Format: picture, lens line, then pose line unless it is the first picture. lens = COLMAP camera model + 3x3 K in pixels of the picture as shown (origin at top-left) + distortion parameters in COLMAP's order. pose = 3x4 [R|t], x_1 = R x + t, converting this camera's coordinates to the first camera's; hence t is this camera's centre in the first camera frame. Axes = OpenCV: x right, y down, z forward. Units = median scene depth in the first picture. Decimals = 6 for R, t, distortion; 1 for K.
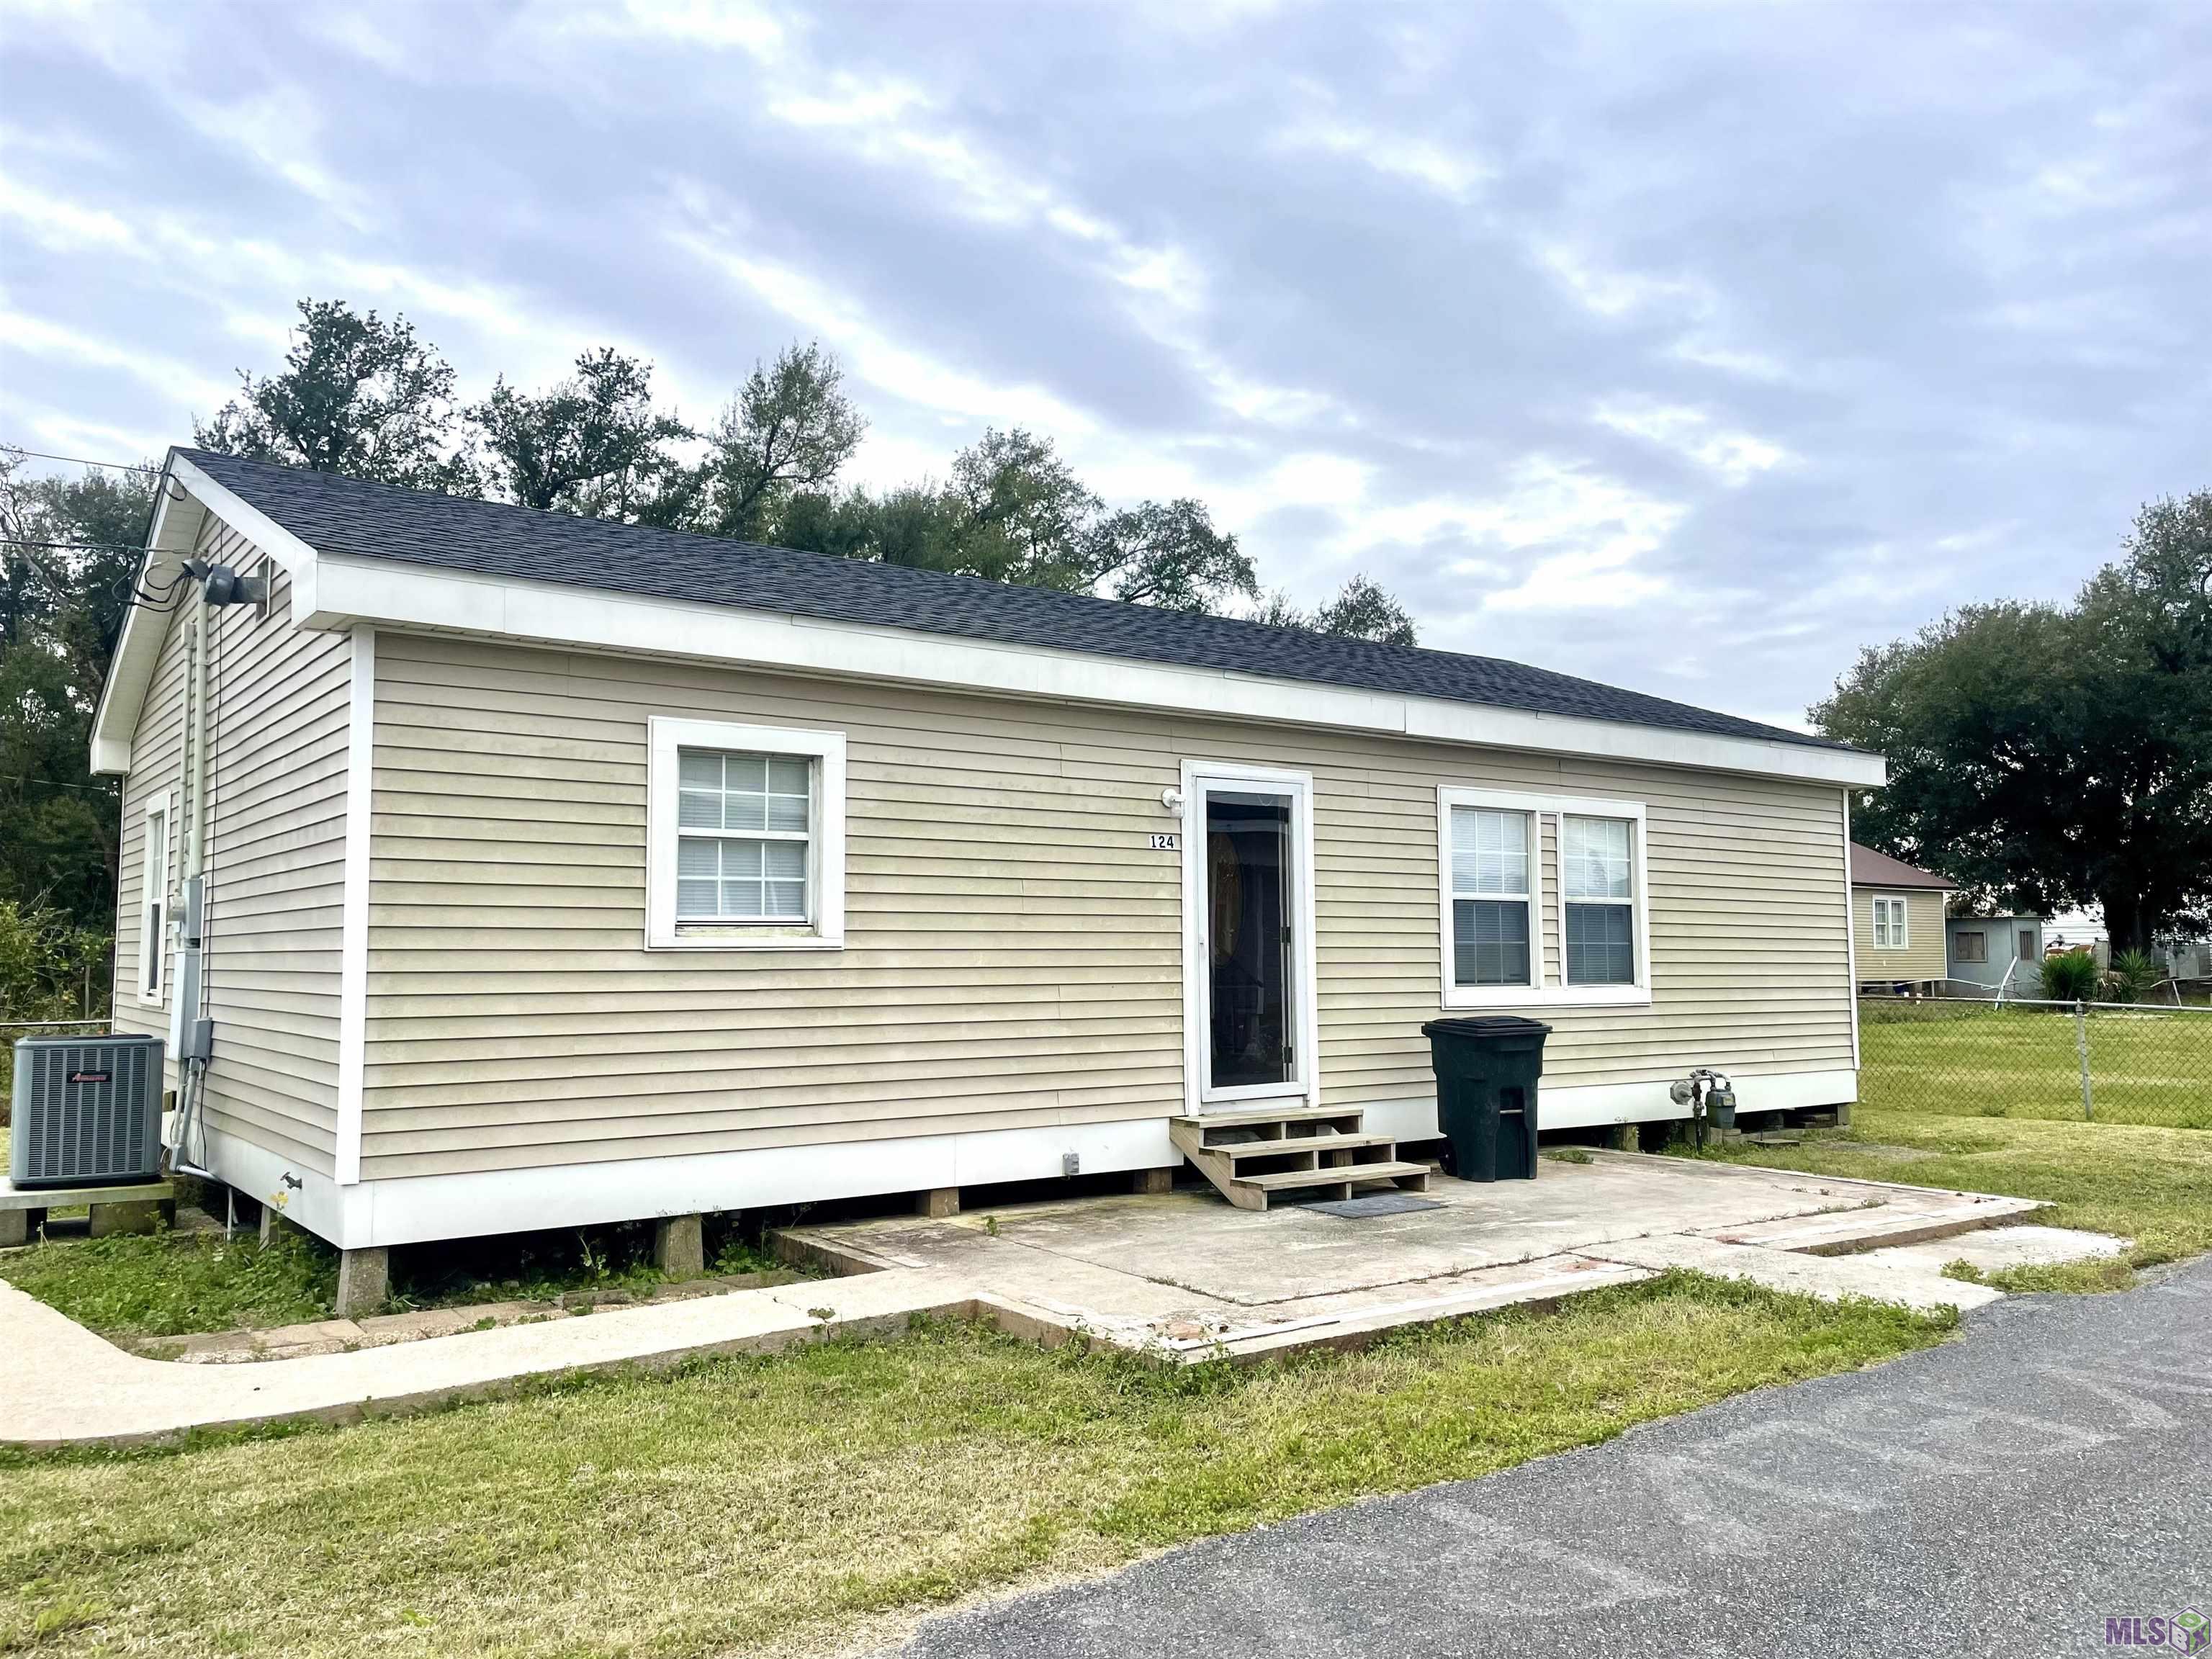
lens RADIAL K [[1657.3, 0, 1106.0], [0, 1657.3, 829.5], [0, 0, 1]] dist [0.098509, -0.117406]
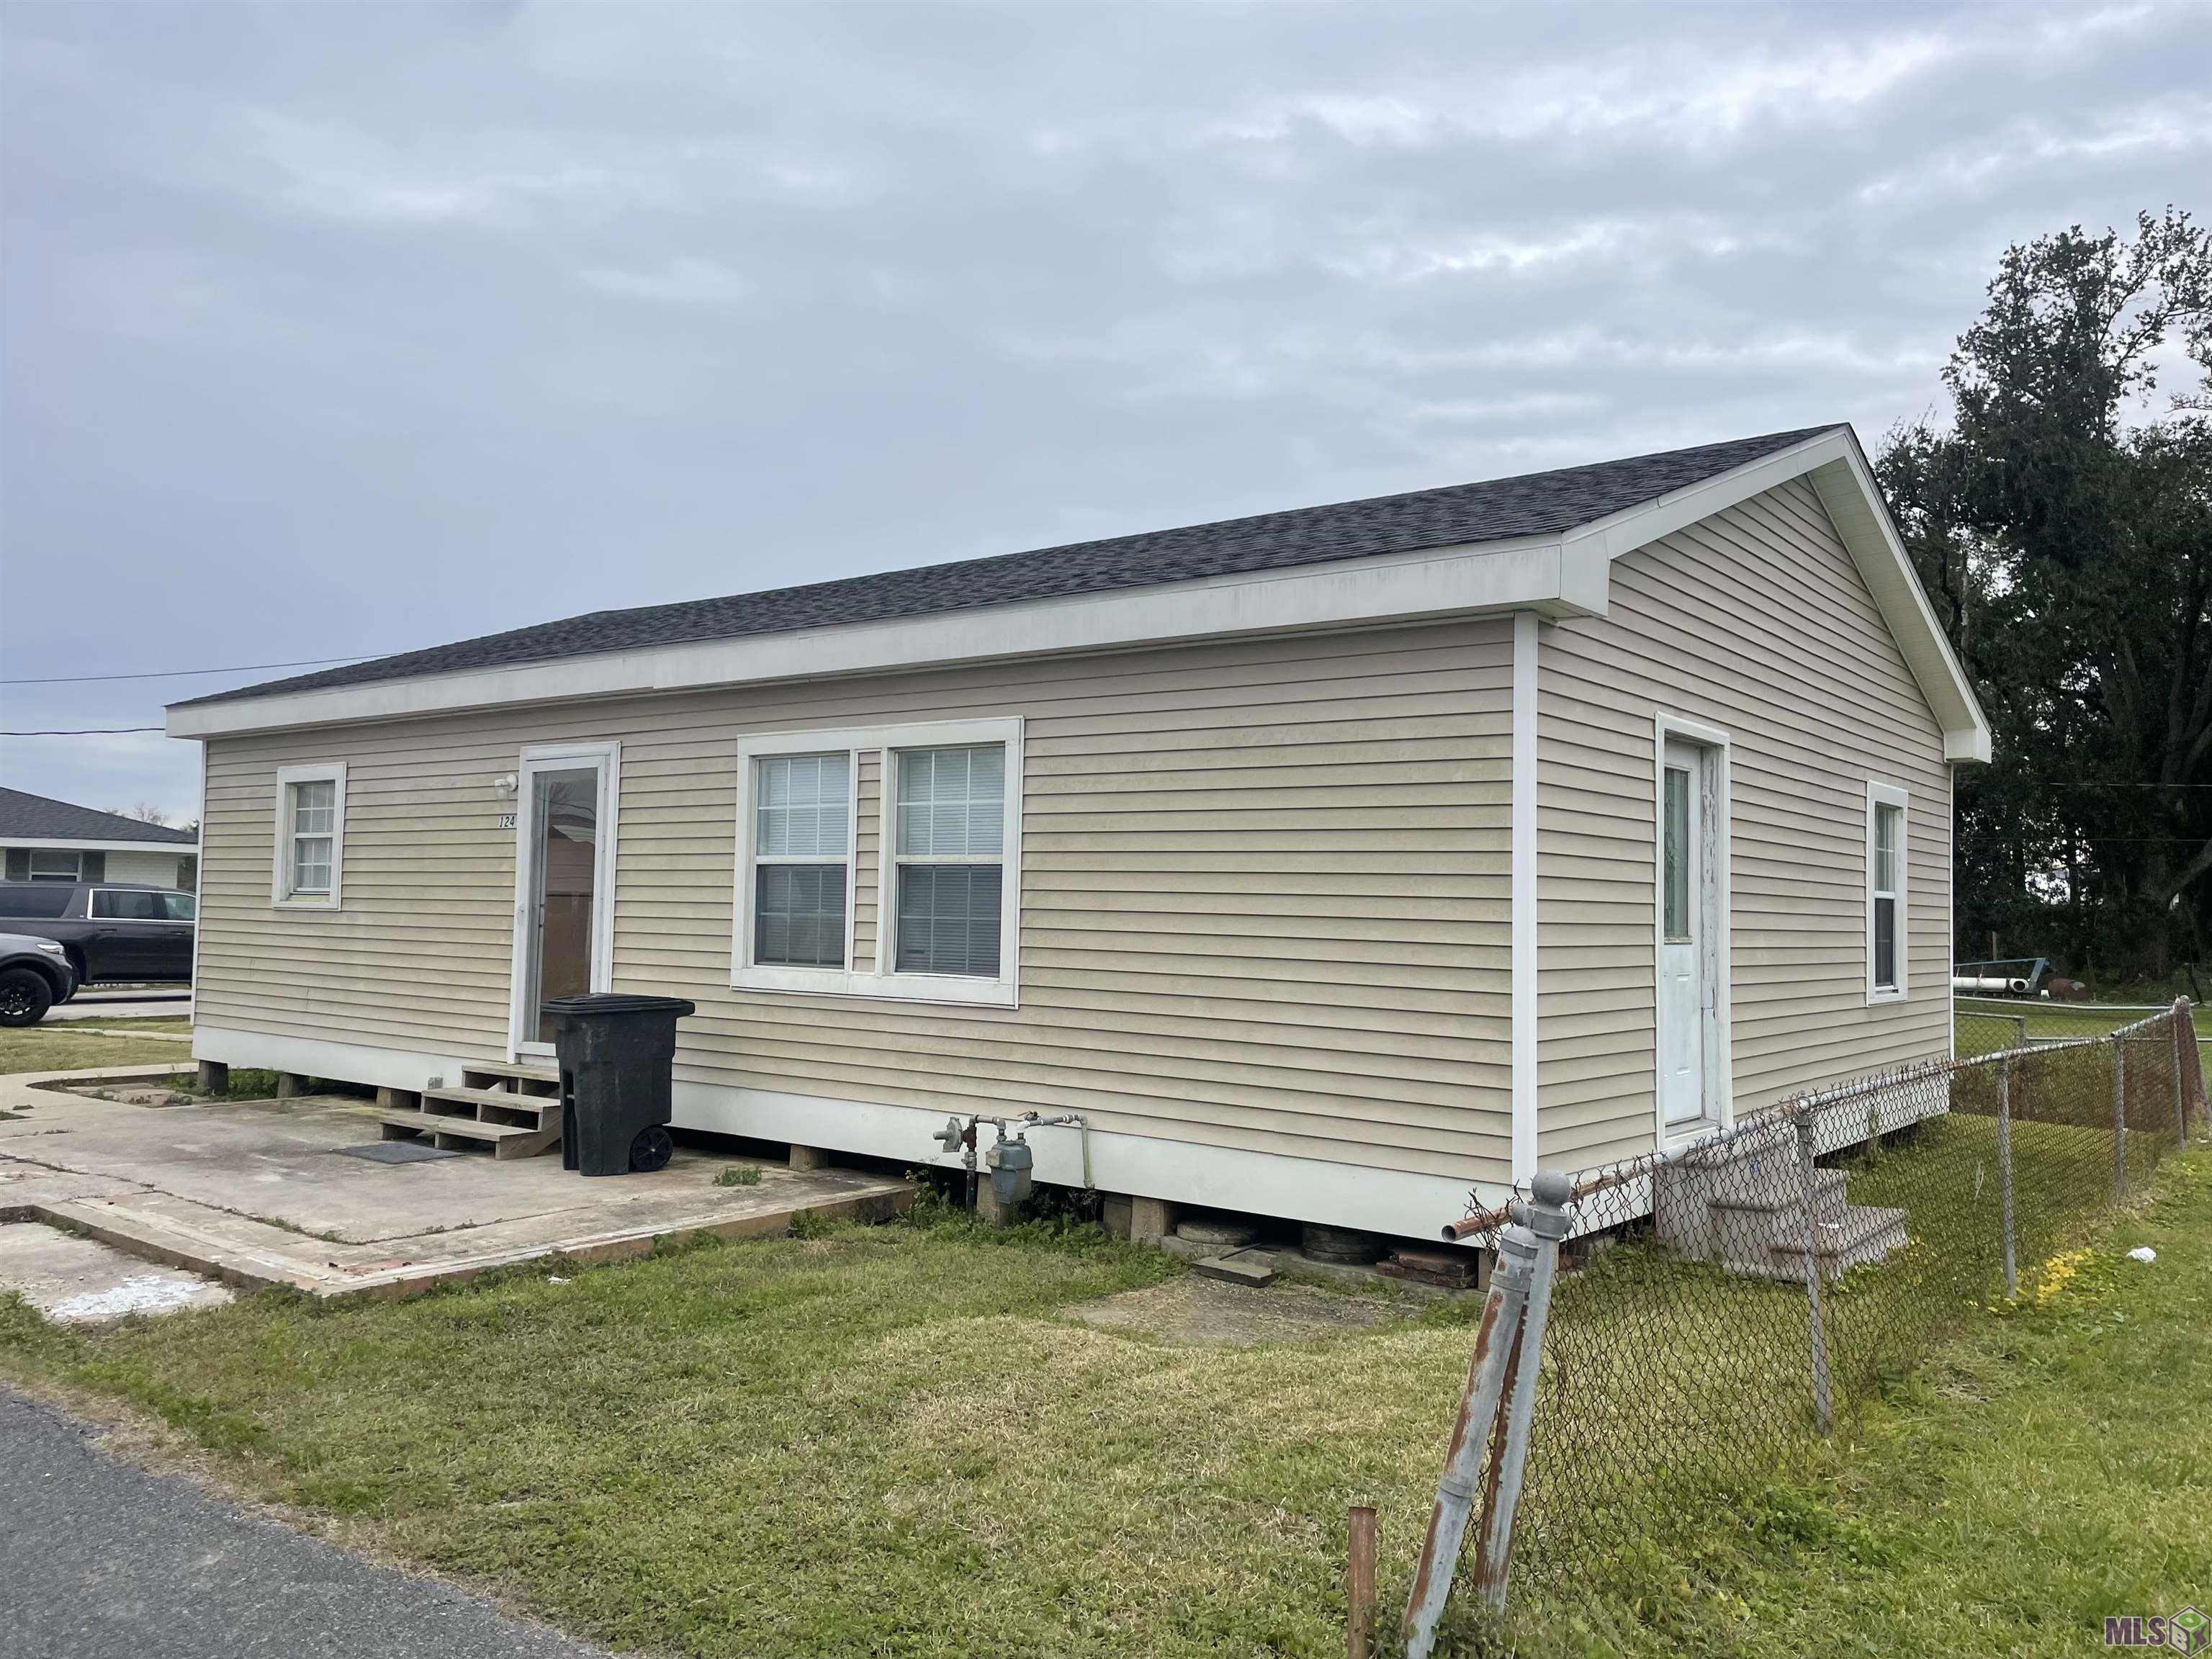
lens RADIAL K [[1657.3, 0, 1106.0], [0, 1657.3, 829.5], [0, 0, 1]] dist [0.098509, -0.117406]
pose [[0.280277, -0.039052, -0.959124, 1.059050], [0.051713, 0.998335, -0.025537, 0.053582], [0.958525, -0.042441, 0.281830, 0.898140]]
